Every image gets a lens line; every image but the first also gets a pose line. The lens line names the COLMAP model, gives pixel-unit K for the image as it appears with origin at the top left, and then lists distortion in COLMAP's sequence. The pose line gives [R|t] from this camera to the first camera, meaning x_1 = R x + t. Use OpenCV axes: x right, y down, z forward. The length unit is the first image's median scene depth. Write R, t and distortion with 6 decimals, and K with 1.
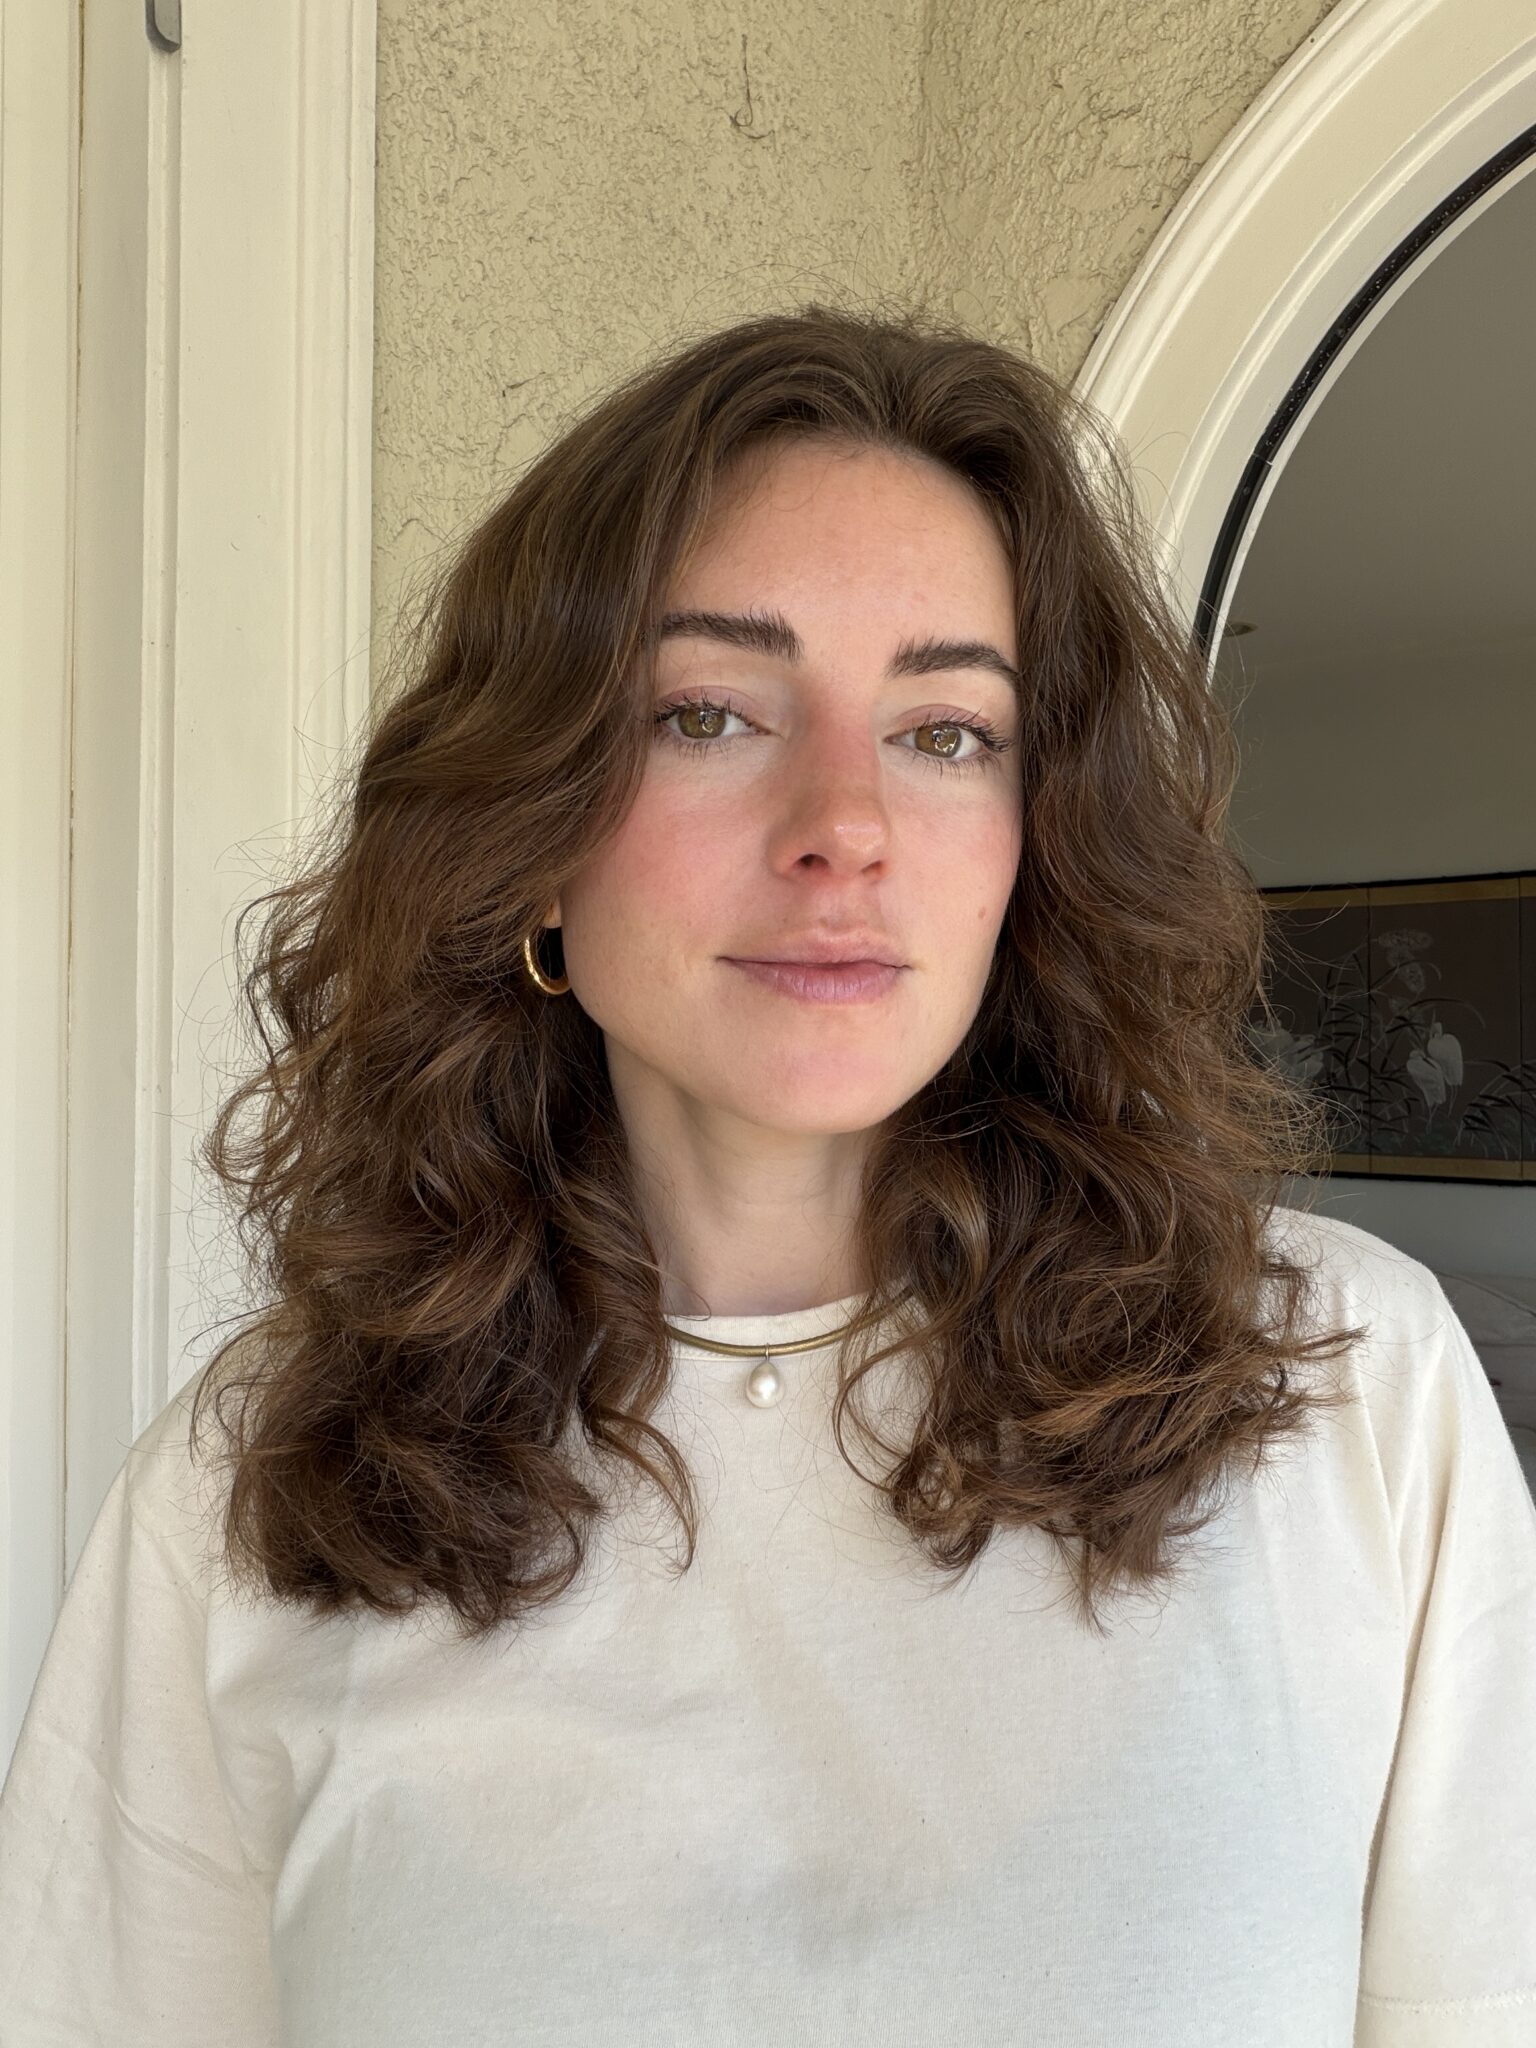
lens RADIAL K [[1823.6, 0, 768.0], [0, 1823.6, 1024.0], [0, 0, 1]] dist [-0.000465, 0.000856]
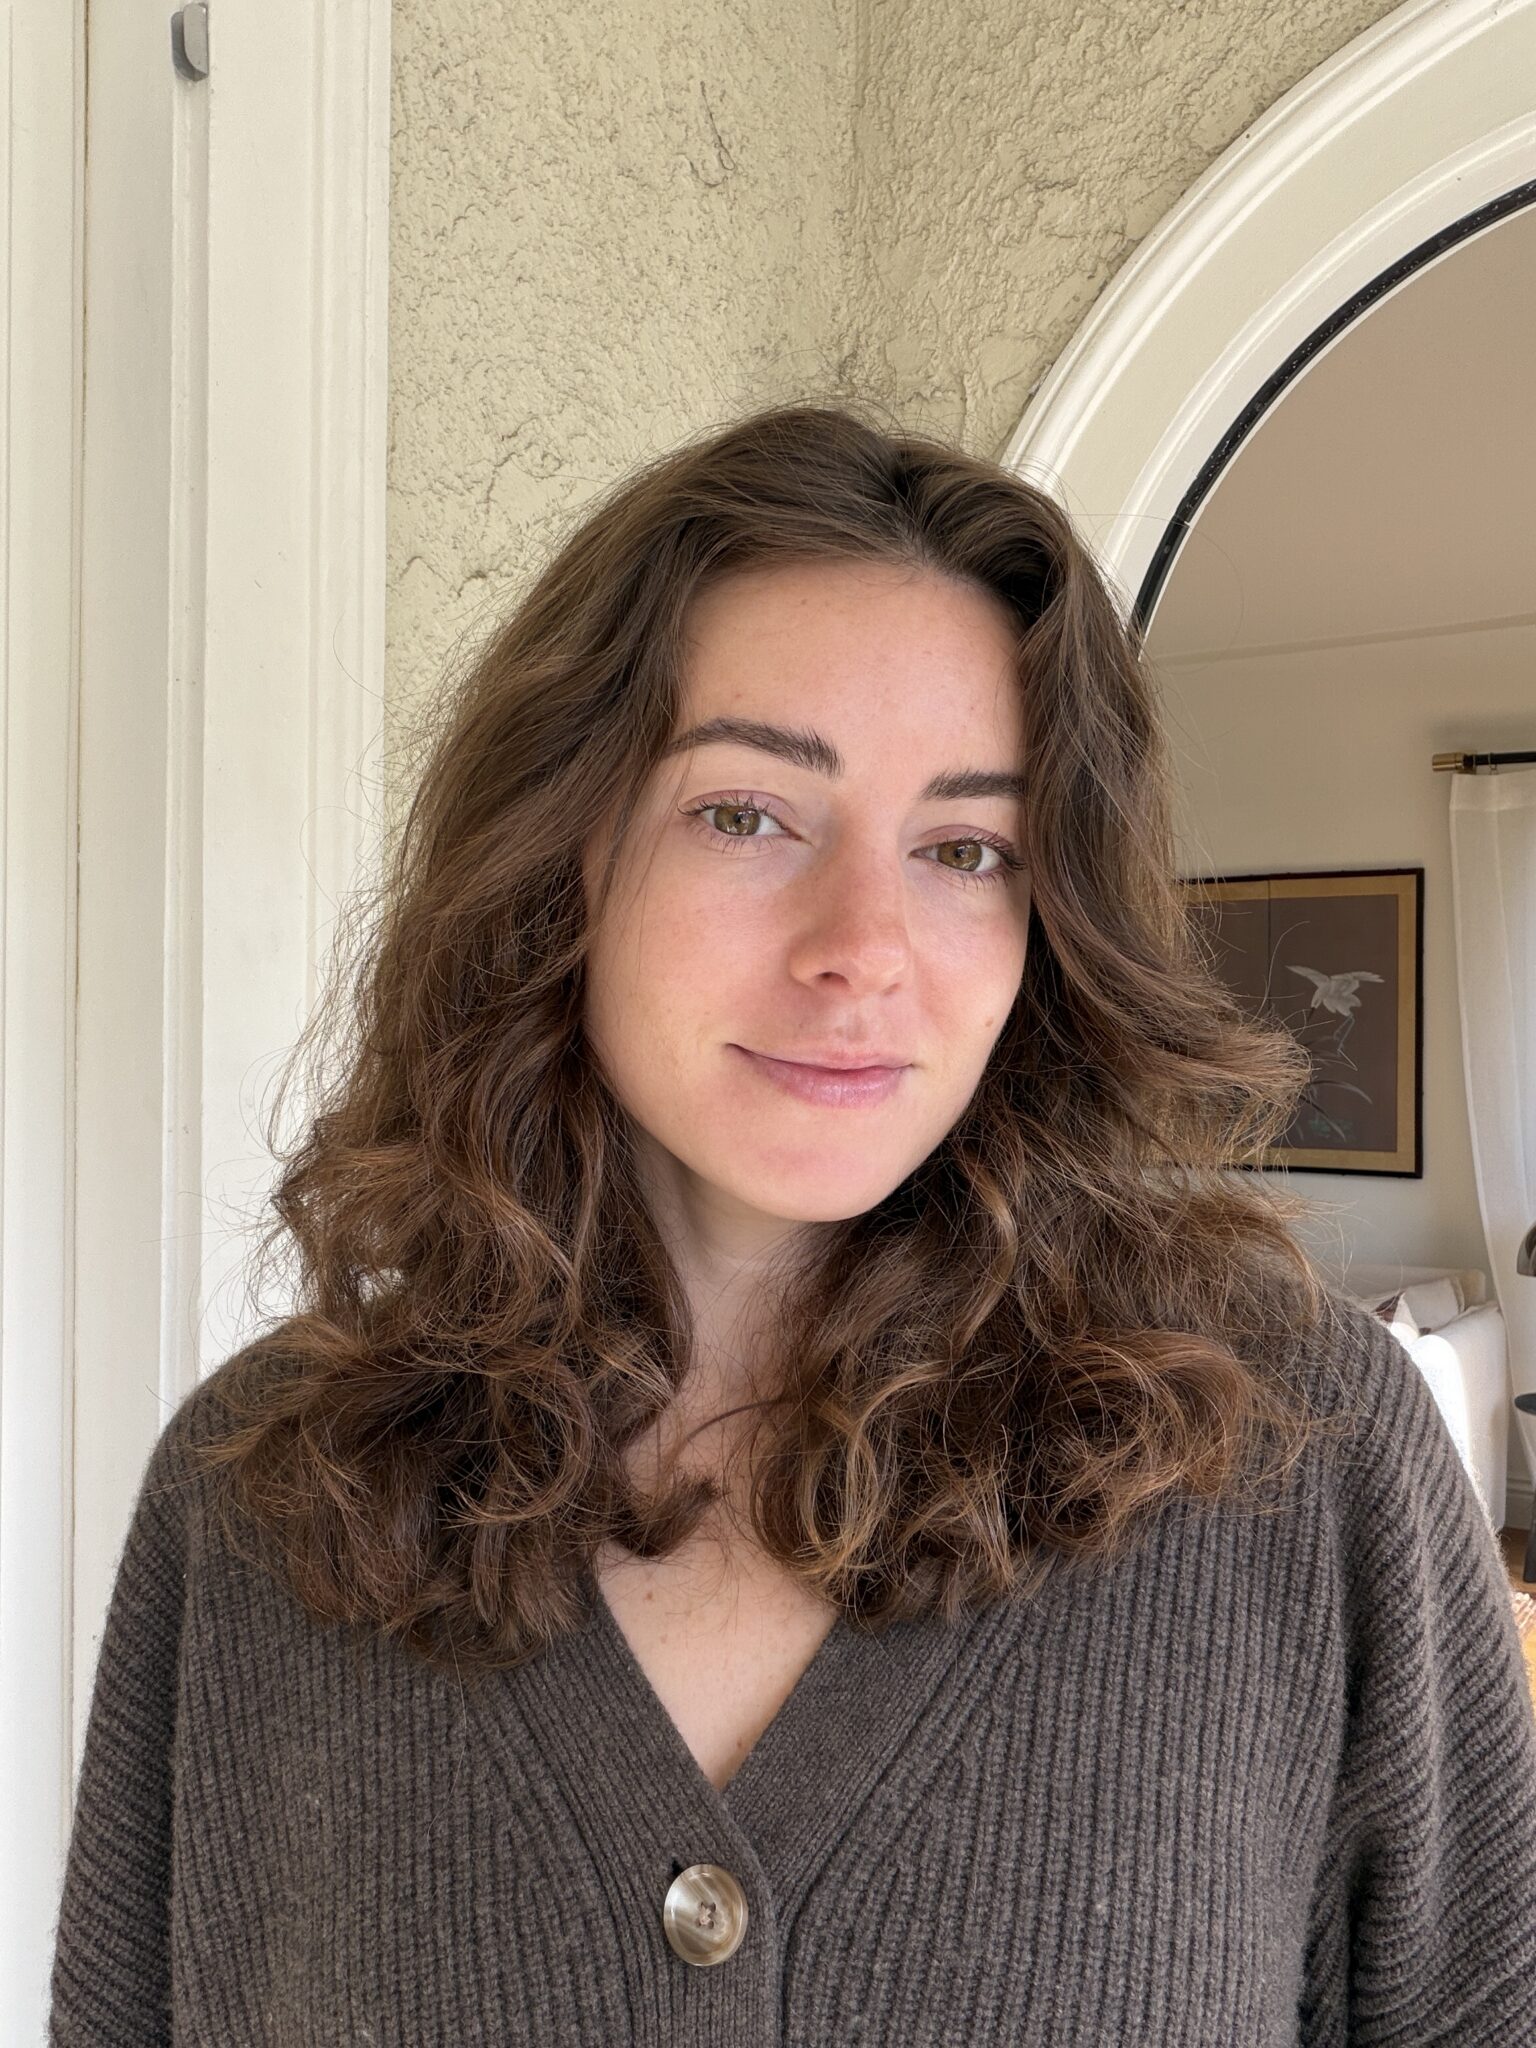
lens RADIAL K [[1824.1, 0, 768.0], [0, 1824.1, 1024.0], [0, 0, 1]] dist [0.001563, -0.002278]
pose [[0.988895, 0.002775, 0.148587, -0.130641], [-0.004369, 0.999936, 0.010399, -0.026121], [-0.148549, -0.010933, 0.988845, -0.022579]]
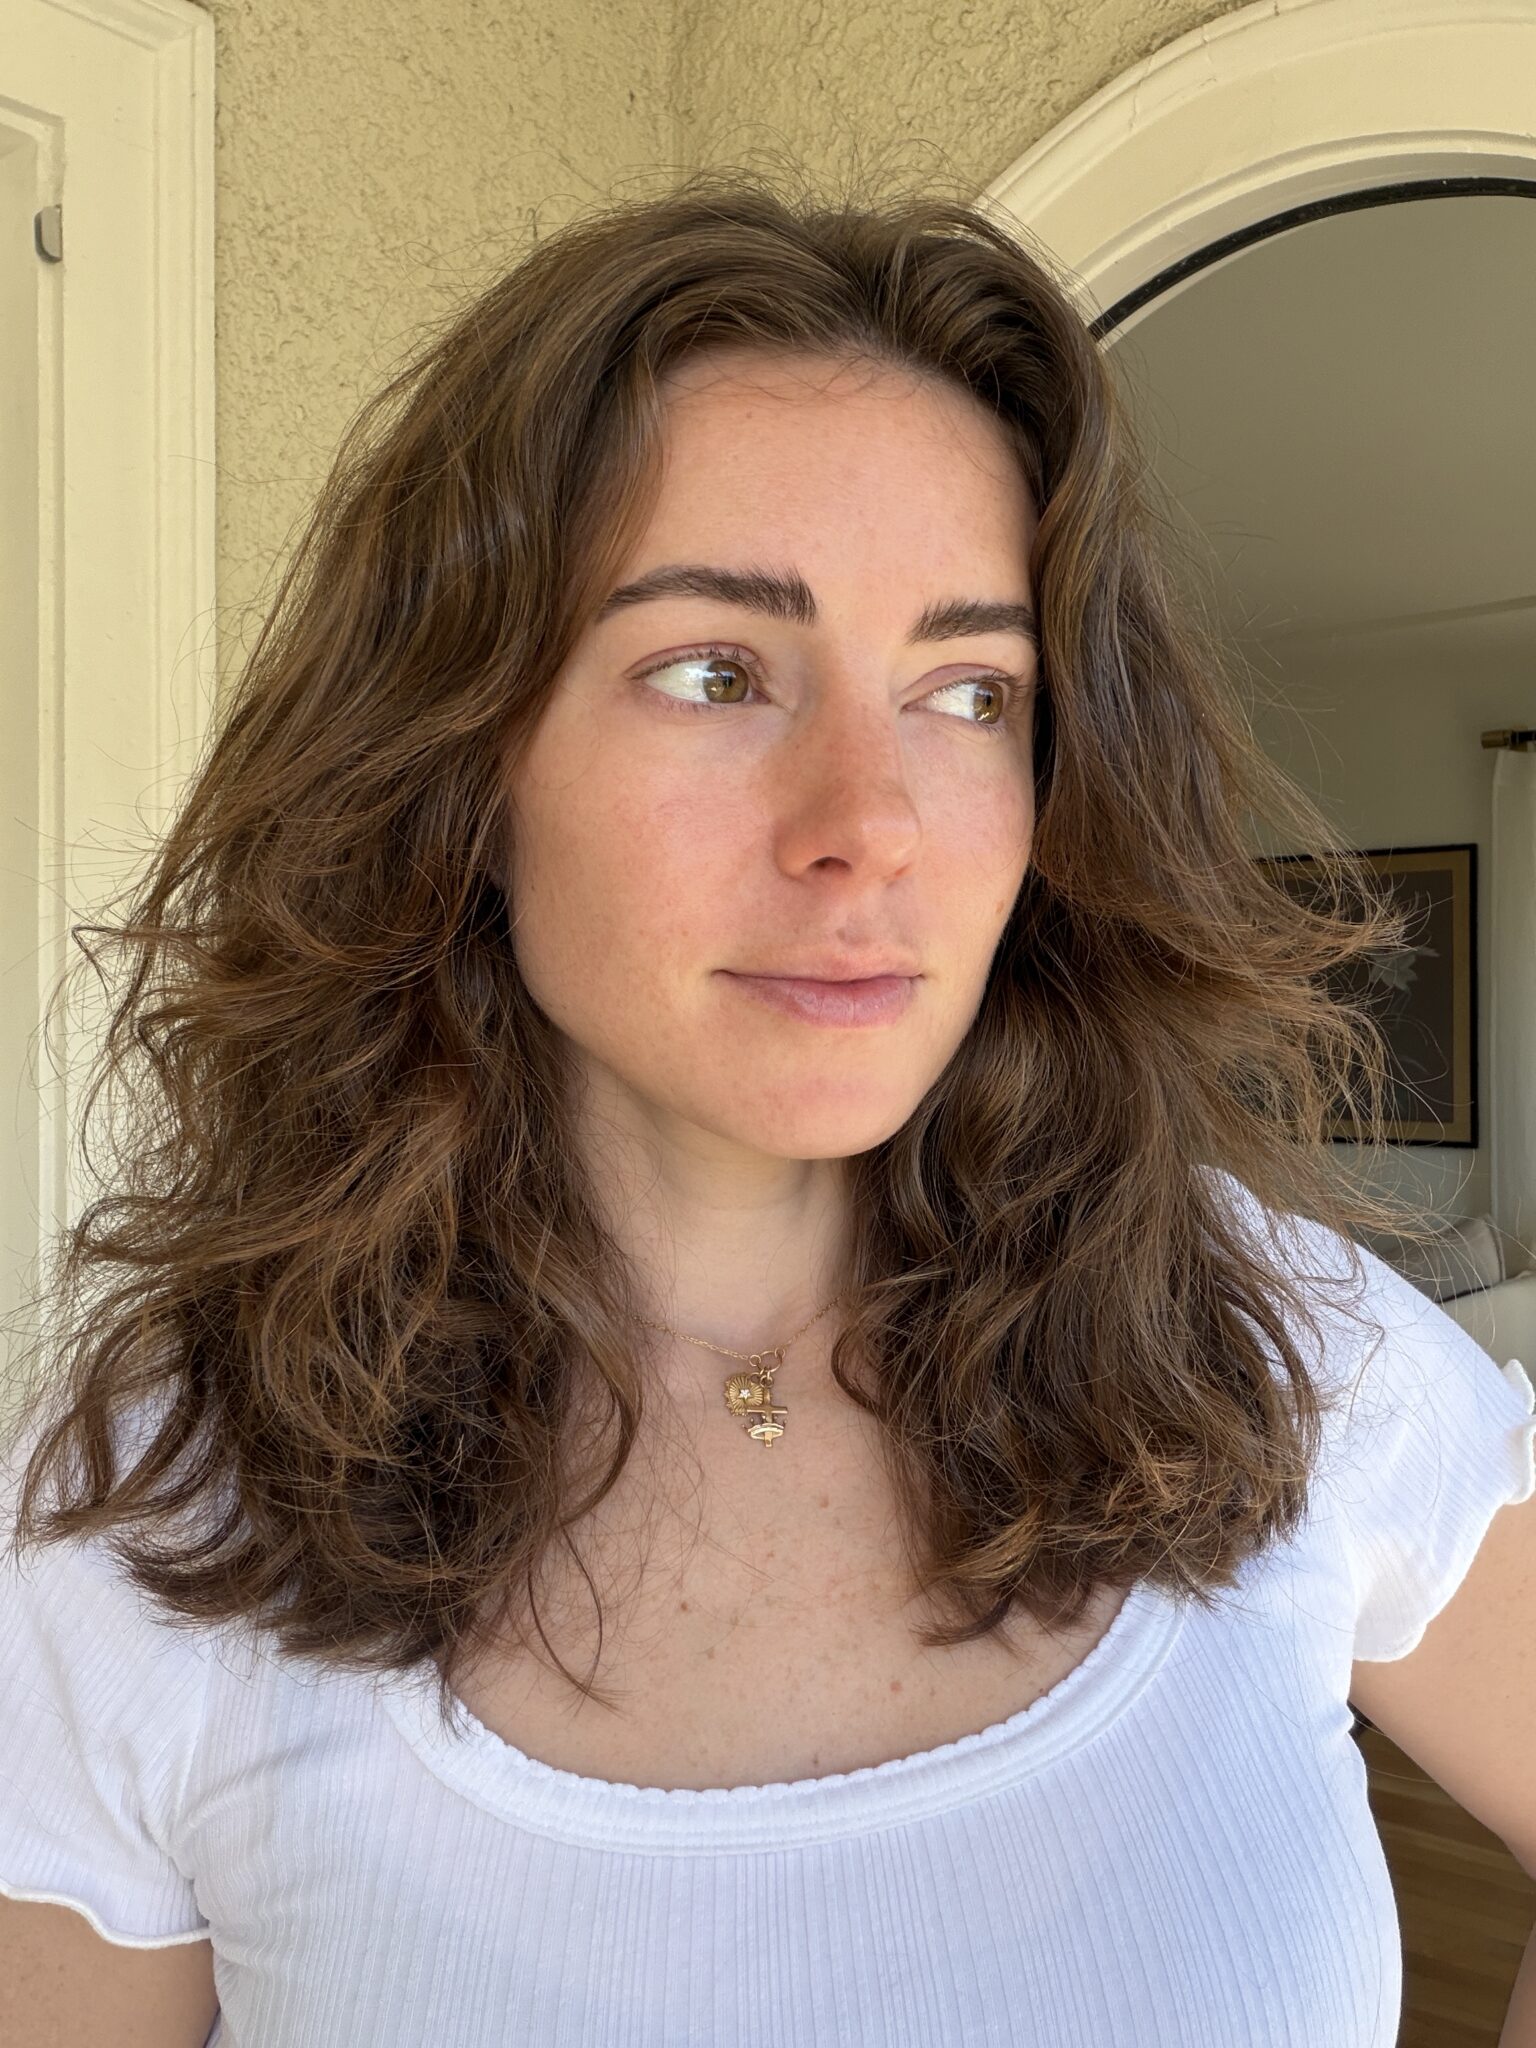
lens RADIAL K [[1824.1, 0, 768.0], [0, 1824.1, 1024.0], [0, 0, 1]] dist [0.001563, -0.002278]
pose [[0.998621, -0.009956, 0.051542, 0.089970], [0.009328, 0.999880, 0.012406, 0.005414], [-0.051659, -0.011908, 0.998594, -0.276190]]
